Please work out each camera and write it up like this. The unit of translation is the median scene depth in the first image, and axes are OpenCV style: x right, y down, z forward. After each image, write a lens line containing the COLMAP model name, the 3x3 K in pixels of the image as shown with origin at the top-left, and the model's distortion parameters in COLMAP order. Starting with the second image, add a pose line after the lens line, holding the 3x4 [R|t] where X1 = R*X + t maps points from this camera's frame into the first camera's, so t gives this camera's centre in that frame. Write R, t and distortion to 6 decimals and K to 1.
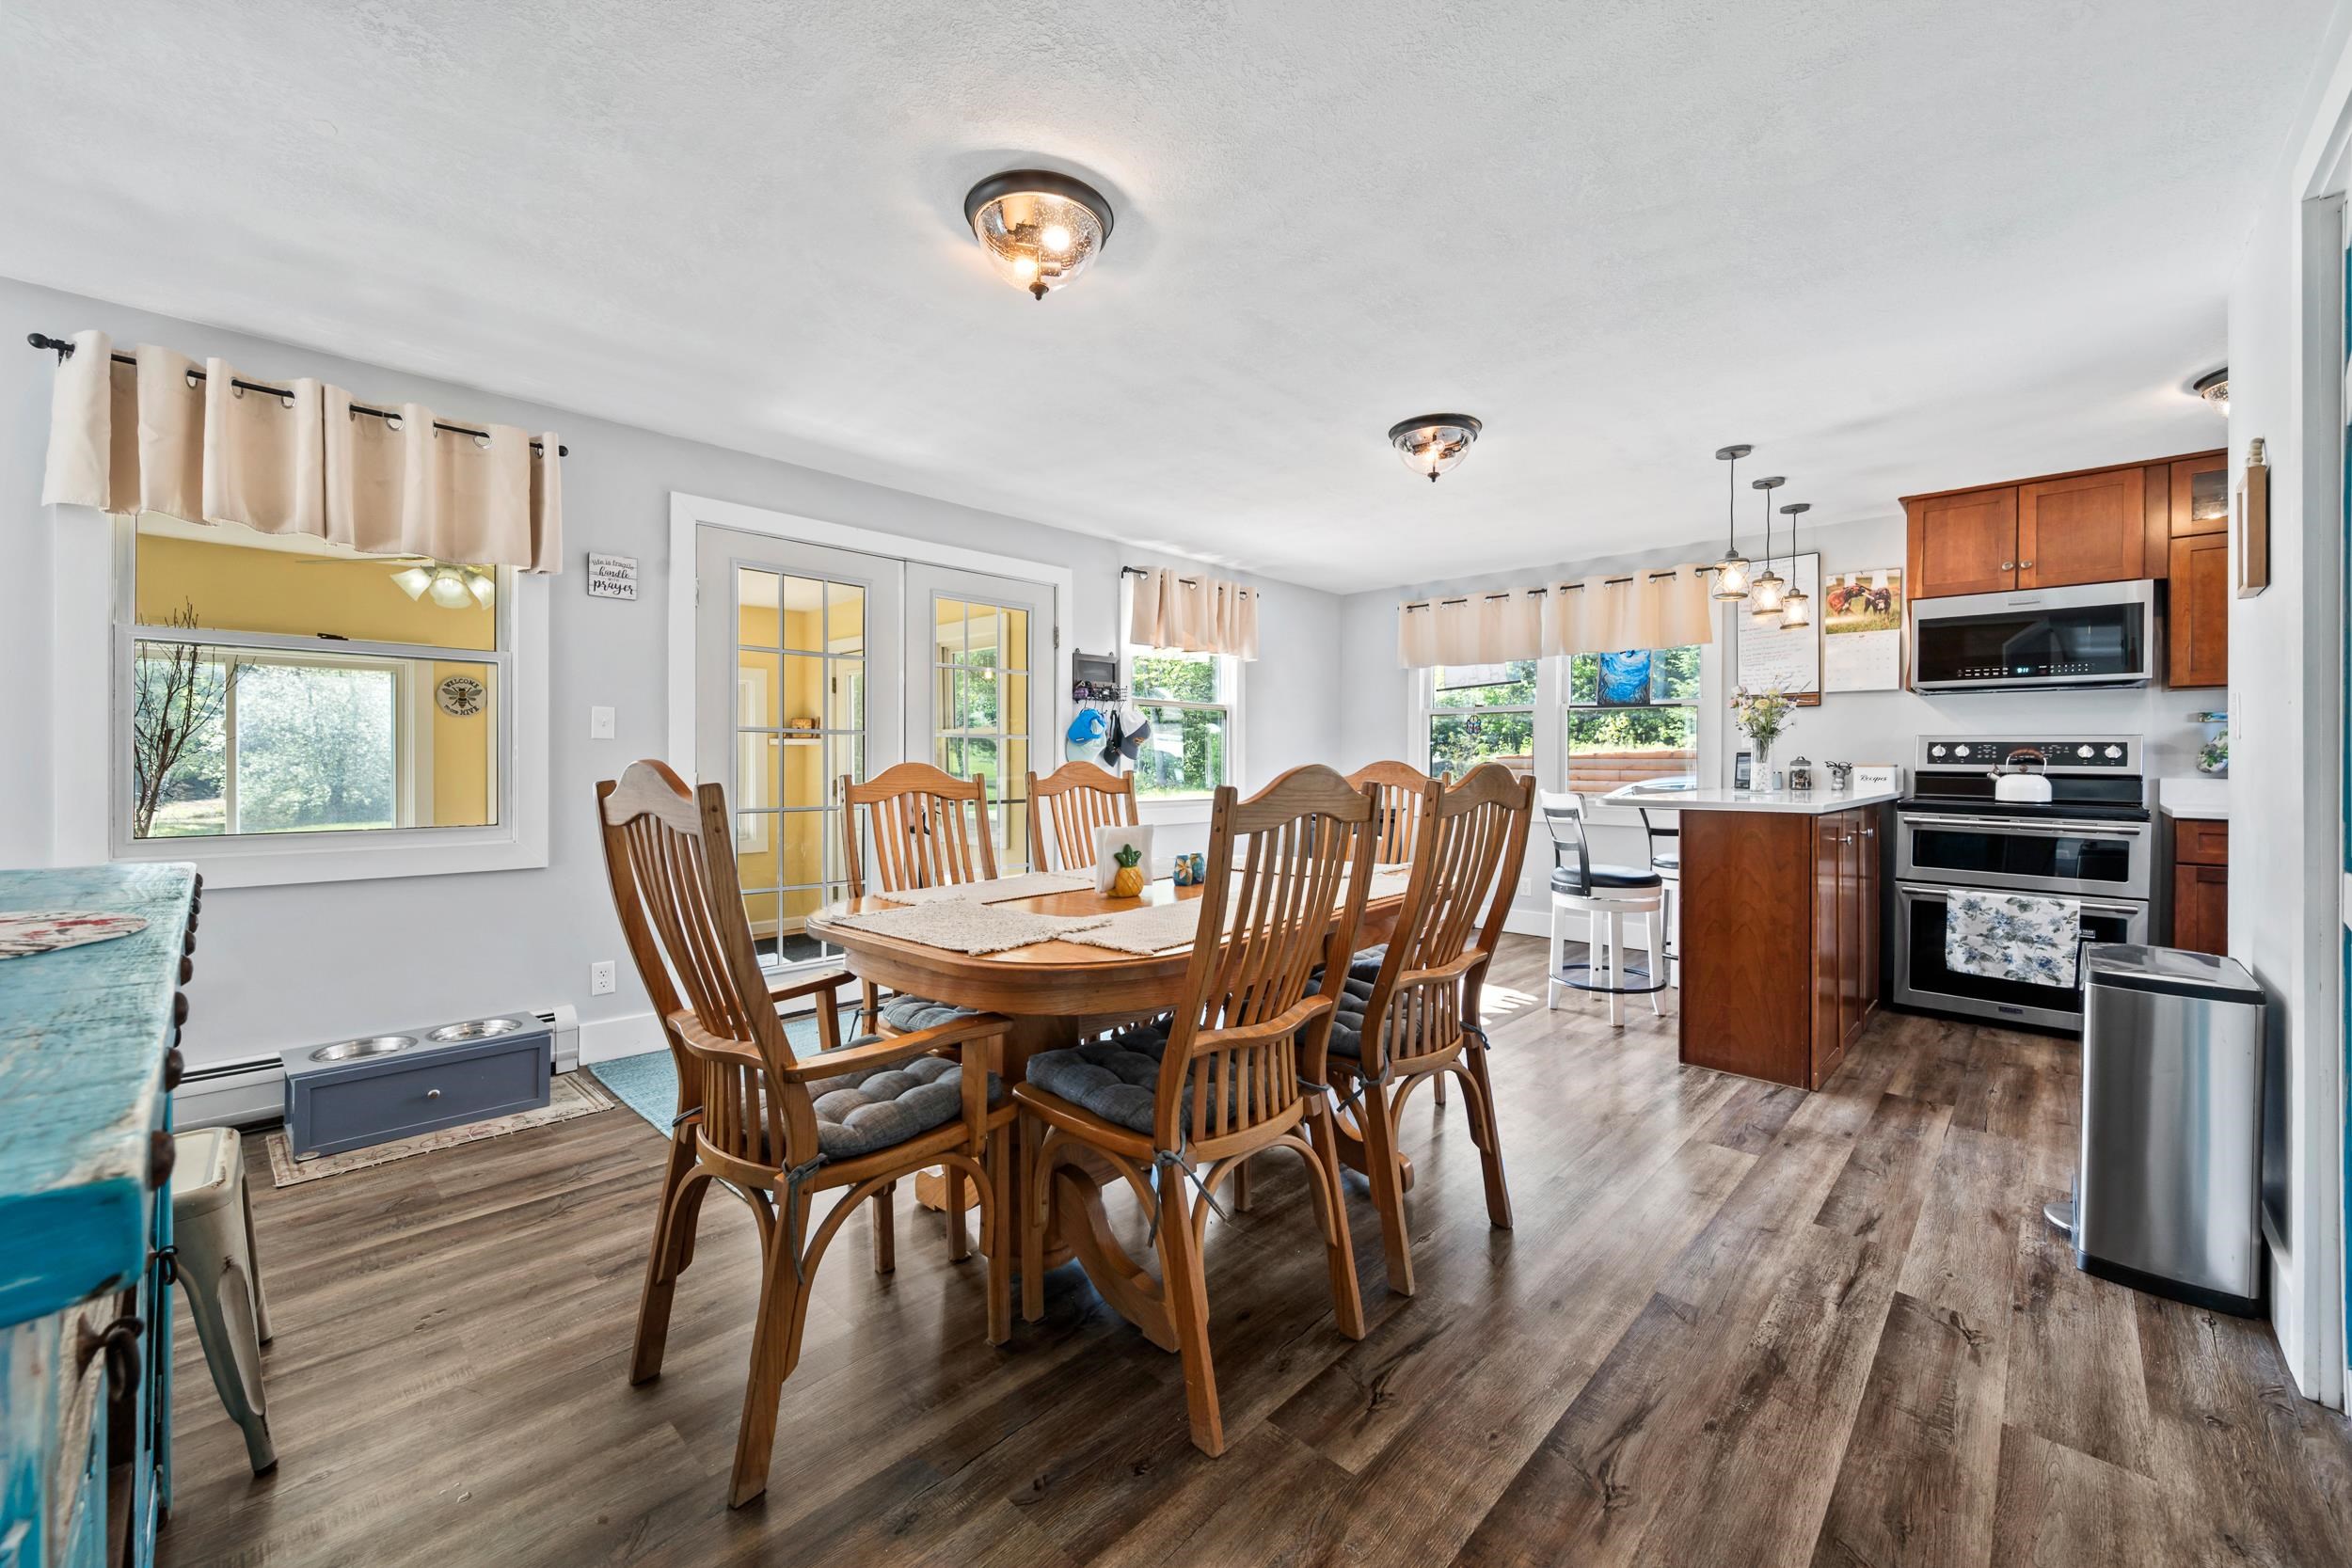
lens RADIAL K [[935.1, 0, 1191.1], [0, 935.1, 766.0], [0, 0, 1]] dist [-0.001257, 0.000042]
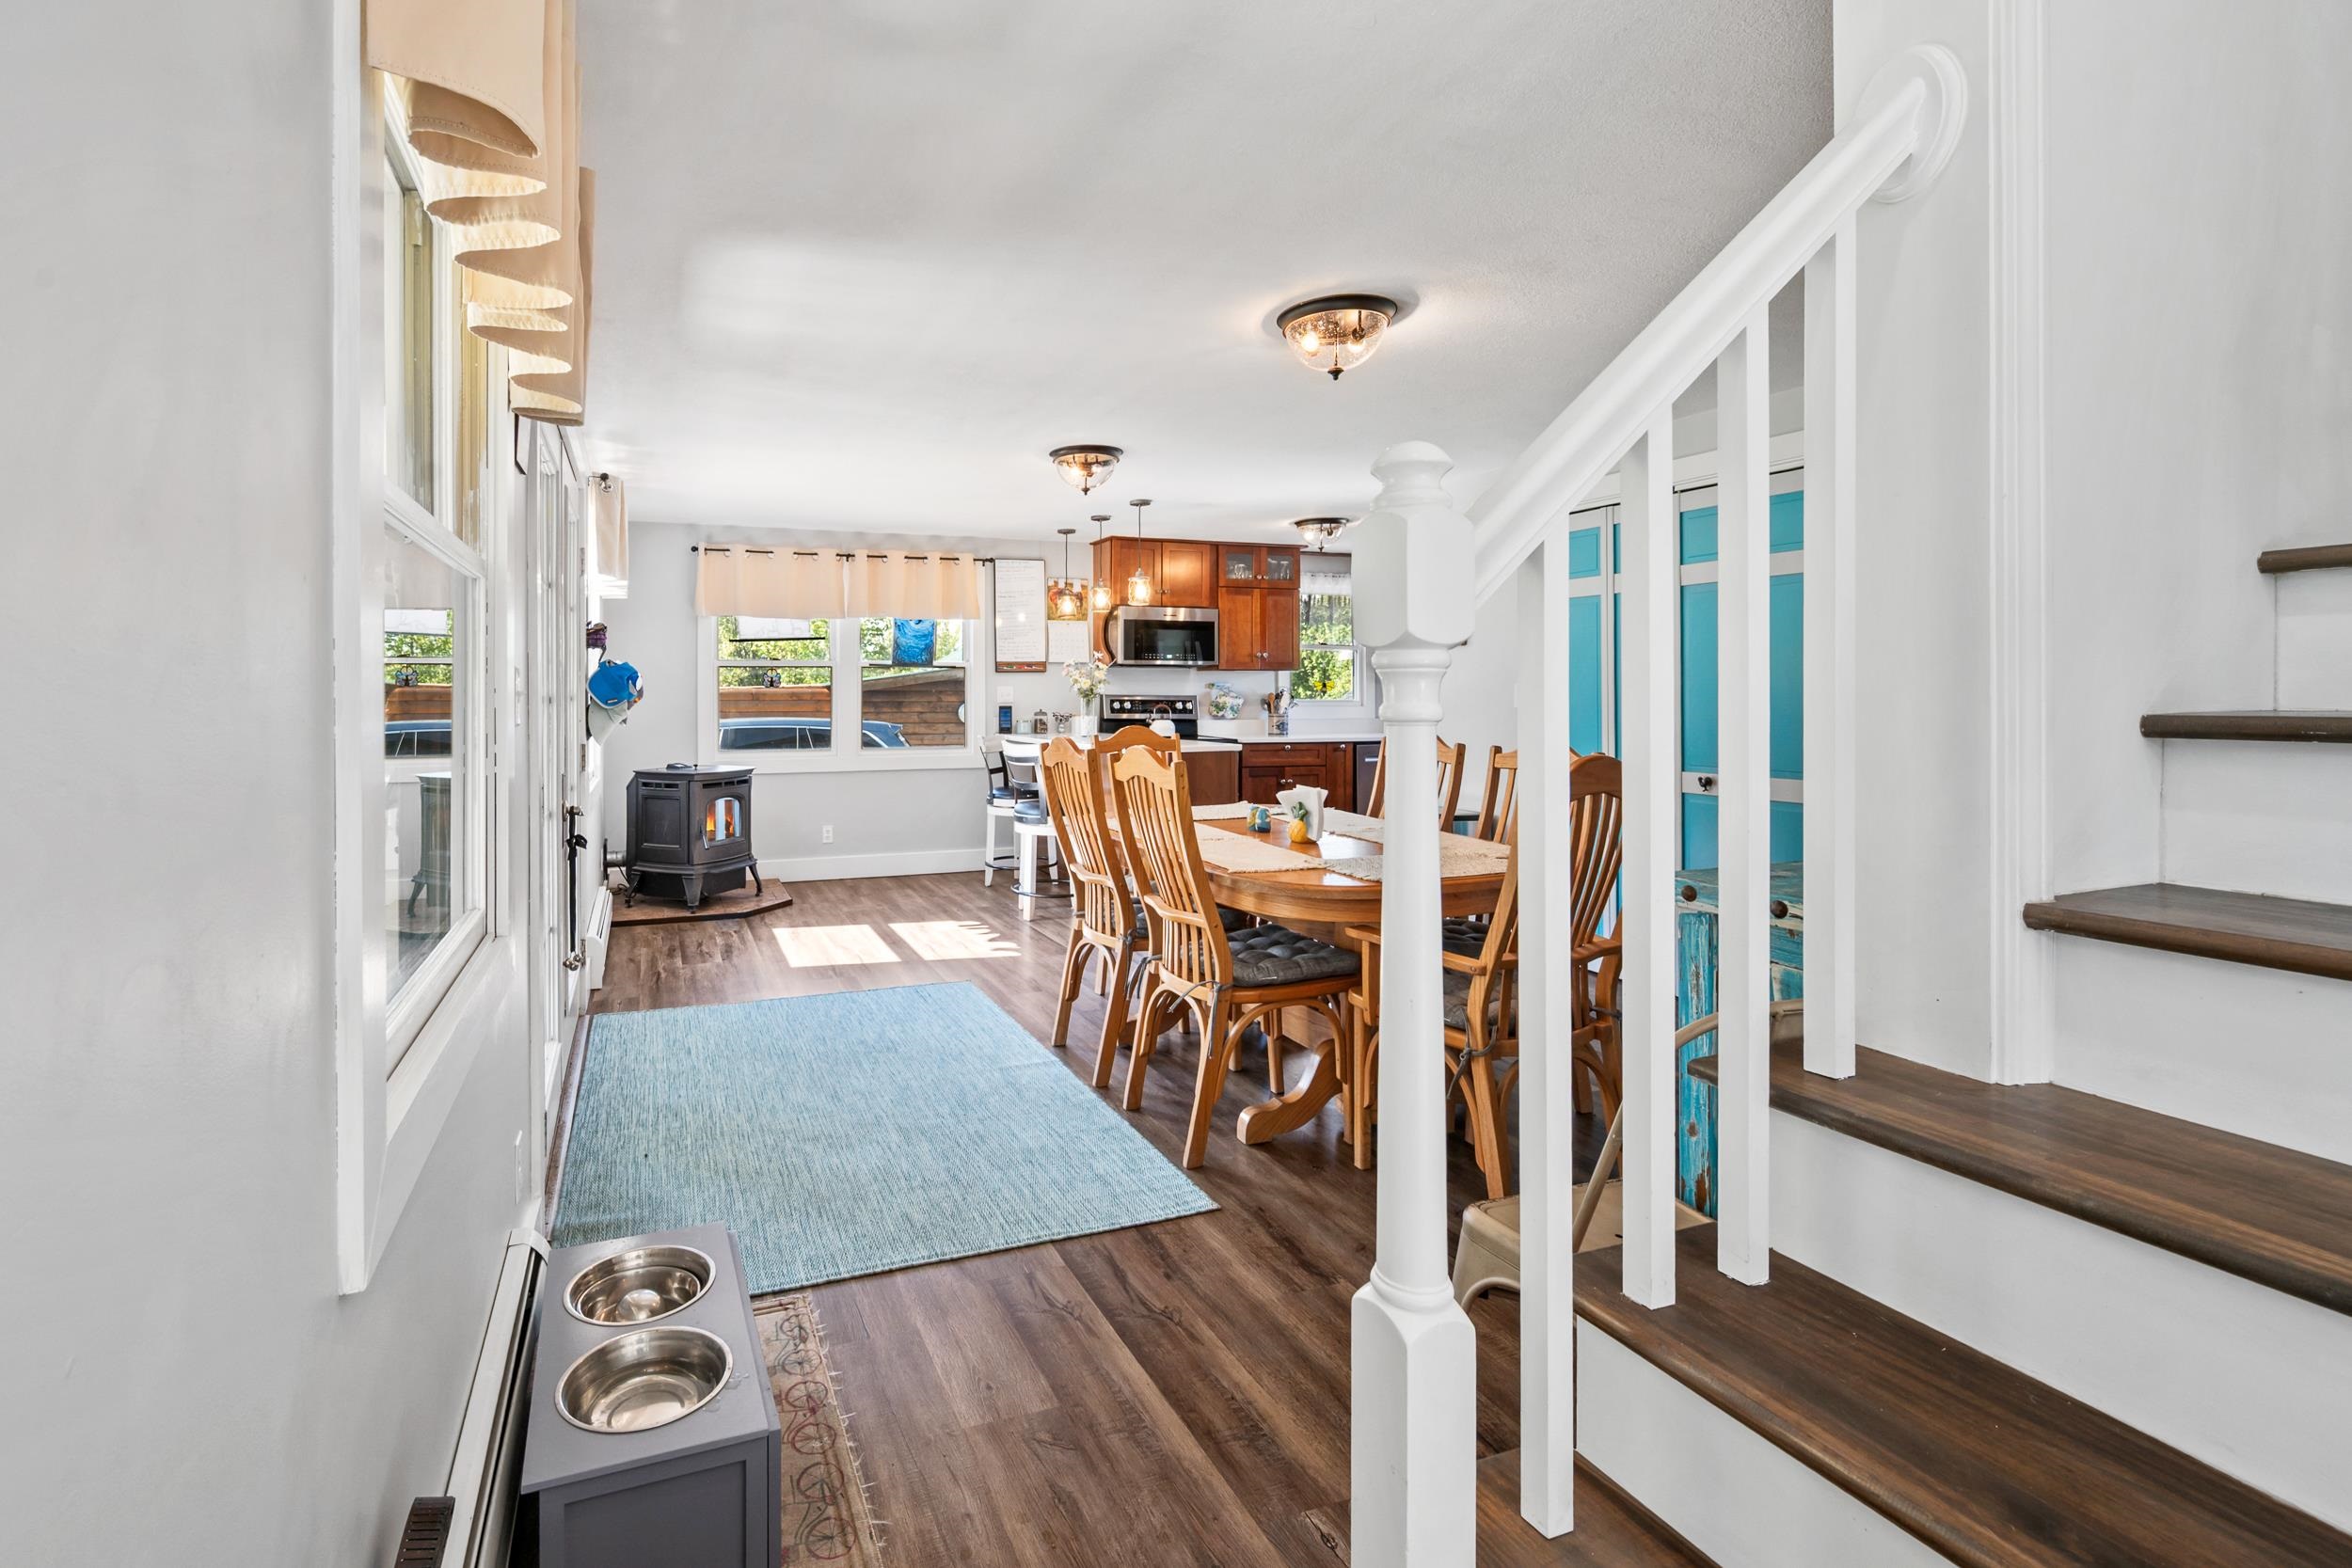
lens RADIAL K [[1064.8, 0, 1024.4], [0, 1064.8, 686.5], [0, 0, 1]] dist [0.000367, 0.000025]
pose [[0.458211, 0.000761, 0.888843, -0.836310], [0.008366, 0.999952, -0.005169, -0.039989], [-0.888804, 0.009805, 0.458183, 0.358103]]
